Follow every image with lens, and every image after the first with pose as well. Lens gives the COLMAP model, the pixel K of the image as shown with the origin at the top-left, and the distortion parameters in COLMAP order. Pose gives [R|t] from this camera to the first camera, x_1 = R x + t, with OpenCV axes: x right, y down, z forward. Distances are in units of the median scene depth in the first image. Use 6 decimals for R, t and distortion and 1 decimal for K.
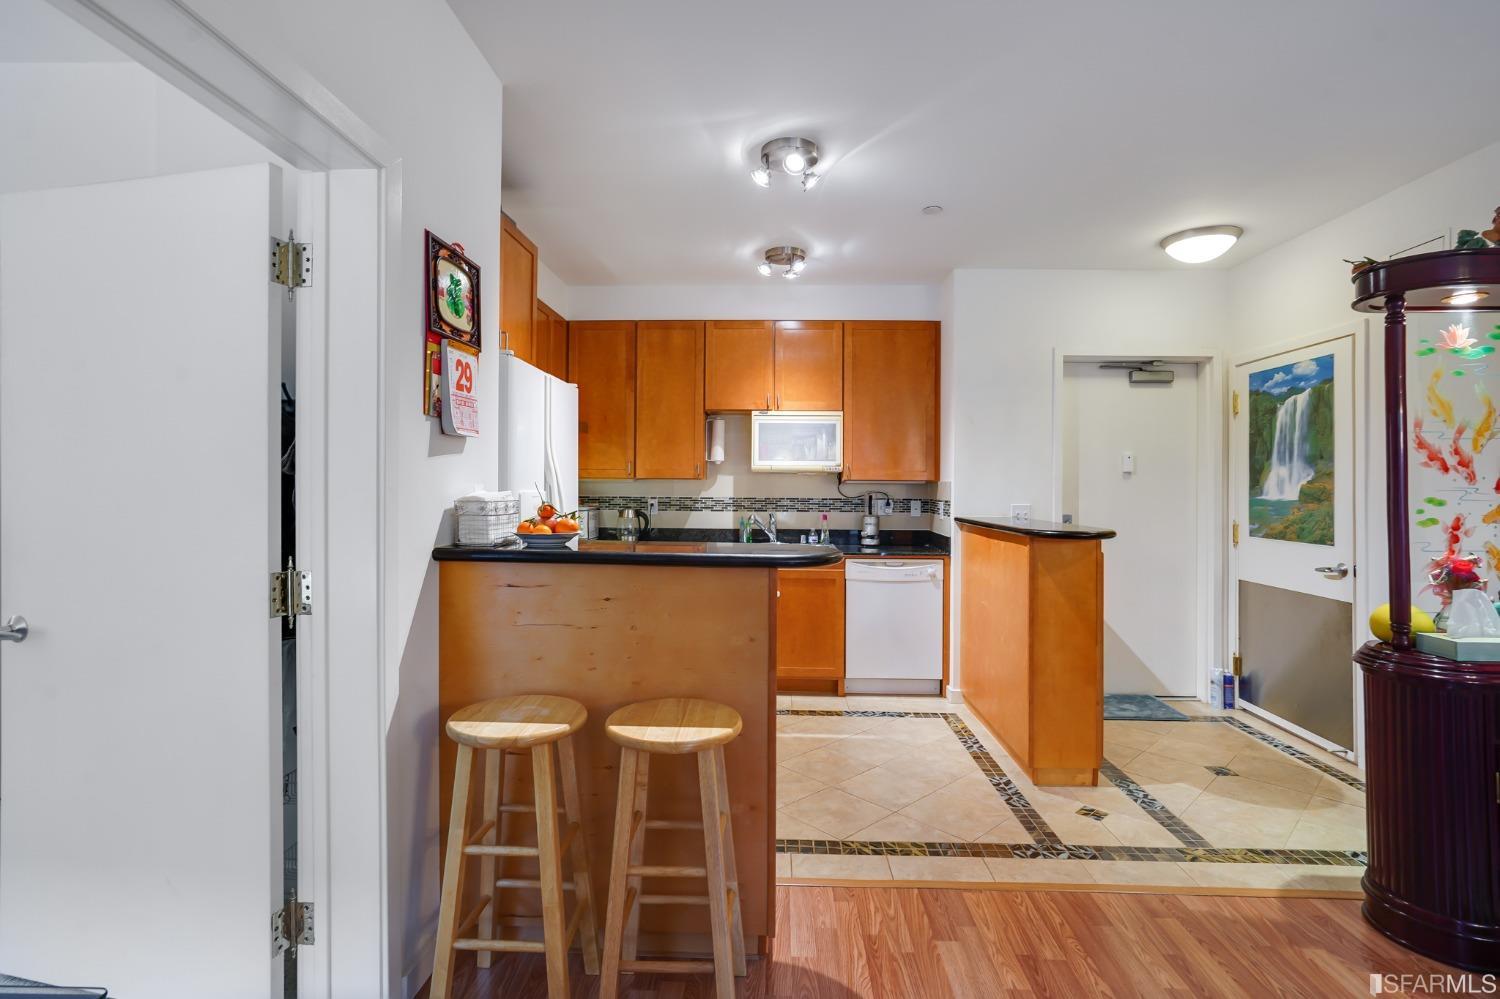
lens RADIAL K [[703.3, 0, 758.5], [0, 703.3, 480.6], [0, 0, 1]] dist [-0.033907, 0.010864]
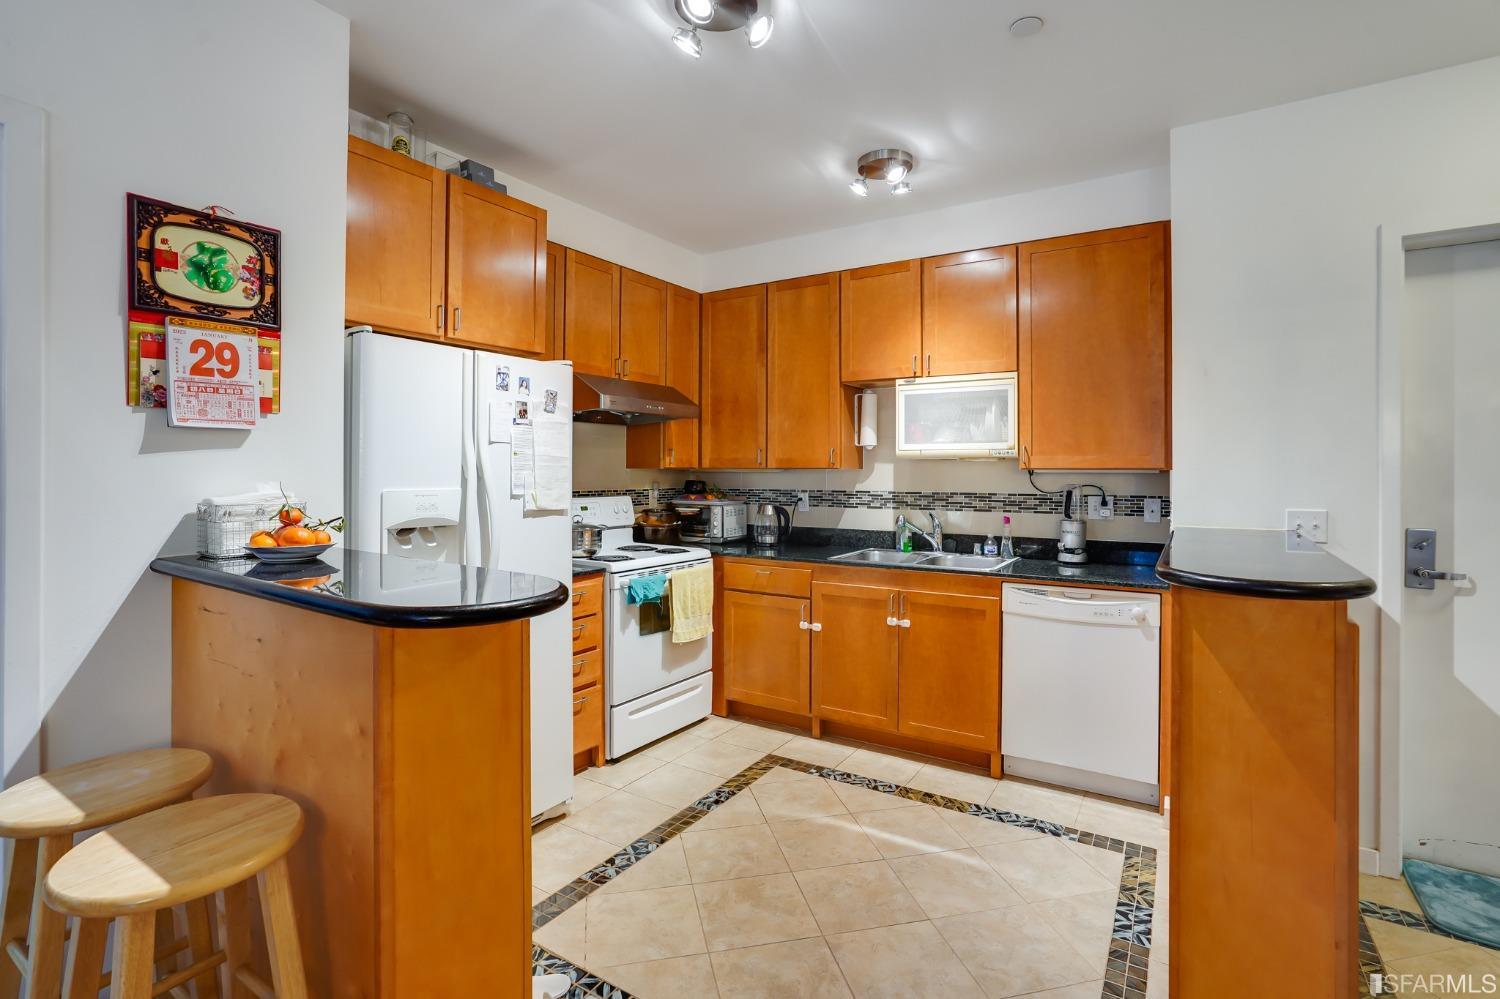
lens RADIAL K [[703.3, 0, 761.0], [0, 703.3, 467.2], [0, 0, 1]] dist [-0.033907, 0.010864]
pose [[0.862640, -0.007618, -0.505761, 0.250694], [0.008514, 0.999964, -0.000539, -0.004183], [0.505746, -0.003841, 0.862674, 0.260637]]
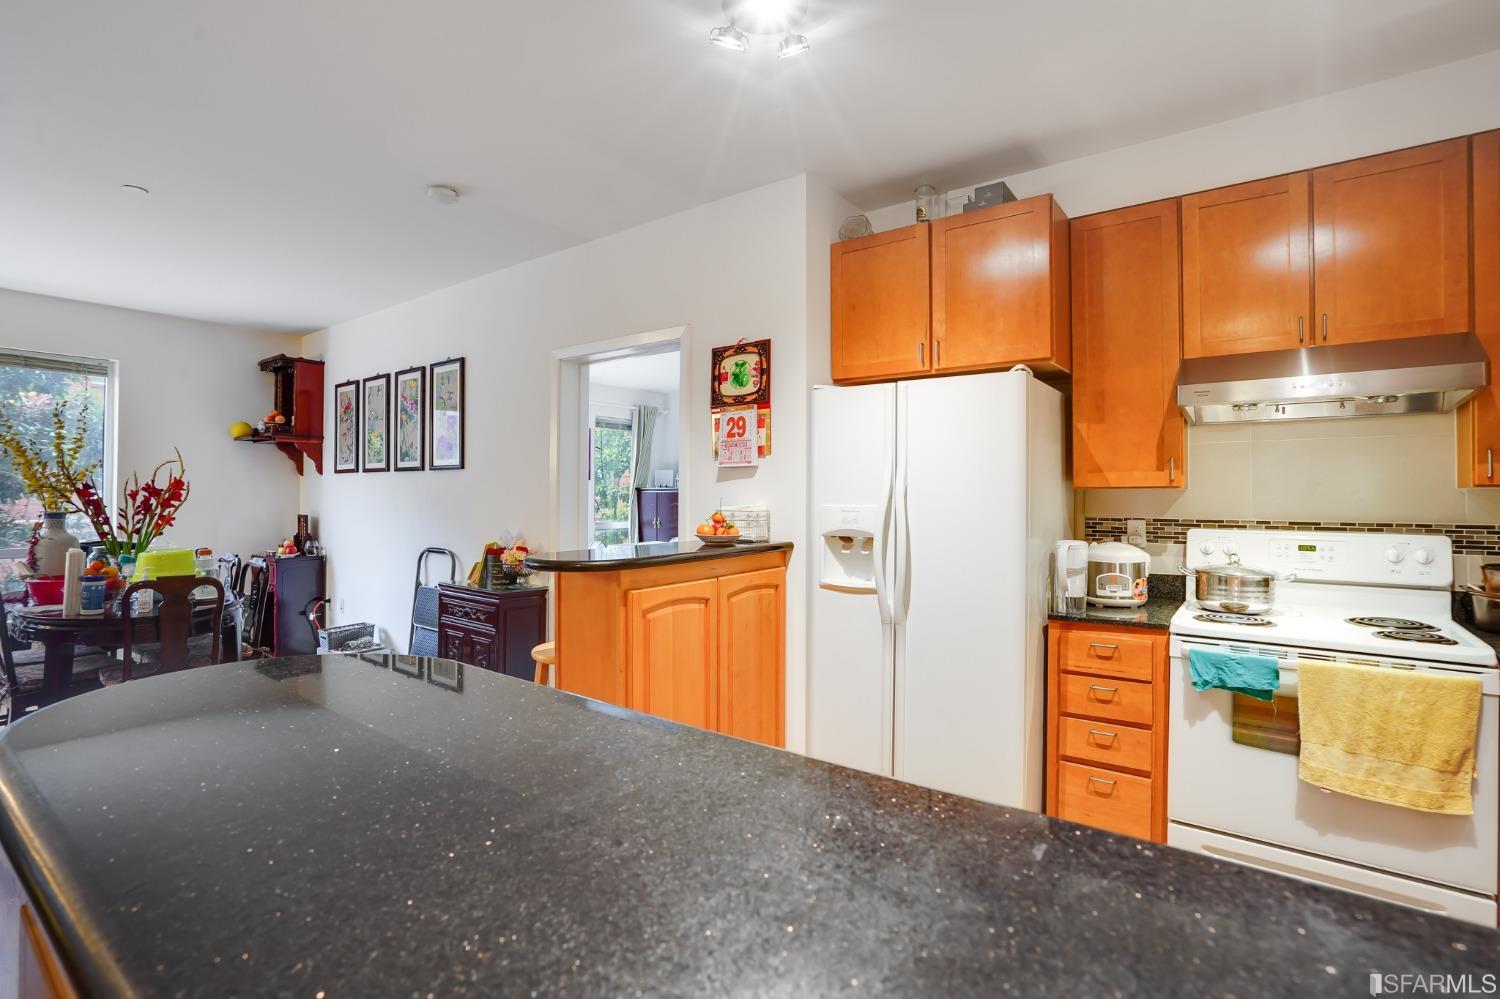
lens RADIAL K [[702.3, 0, 754.7], [0, 702.3, 490.5], [0, 0, 1]] dist [-0.019985, 0.002174]
pose [[-0.559522, -0.013167, -0.828711, 0.343513], [0.001977, 0.999850, -0.017221, 0.005521], [0.828813, -0.011274, -0.559412, 0.803350]]
